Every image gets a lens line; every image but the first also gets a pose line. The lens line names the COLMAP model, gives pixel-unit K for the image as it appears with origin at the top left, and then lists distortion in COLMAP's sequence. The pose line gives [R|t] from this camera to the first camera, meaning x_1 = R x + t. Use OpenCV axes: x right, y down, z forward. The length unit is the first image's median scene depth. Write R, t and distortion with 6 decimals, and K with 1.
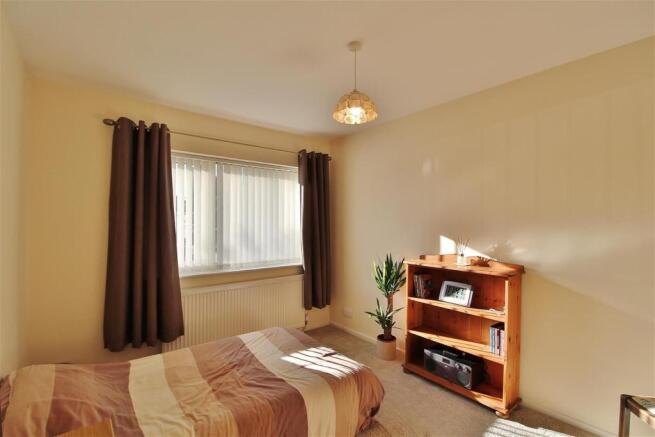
lens RADIAL K [[304.2, 0, 325.9], [0, 304.2, 219.4], [0, 0, 1]] dist [-0.003046, -0.004365]
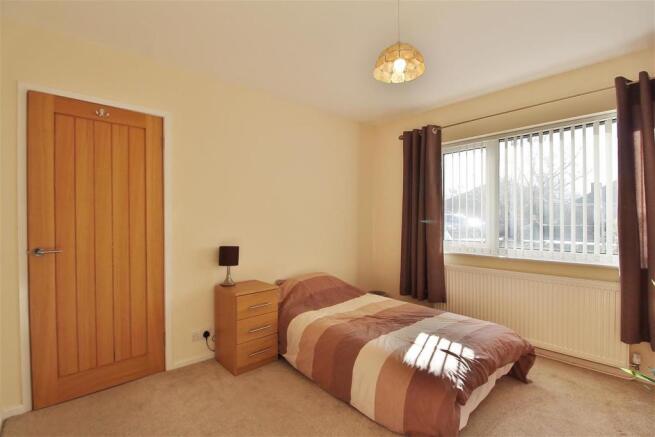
lens RADIAL K [[304.2, 0, 326.2], [0, 304.2, 219.2], [0, 0, 1]] dist [-0.003046, -0.004365]
pose [[0.046755, -0.000706, -0.998906, 0.654201], [0.004832, 0.999988, -0.000481, 0.064702], [0.998895, -0.004804, 0.046758, 0.502561]]
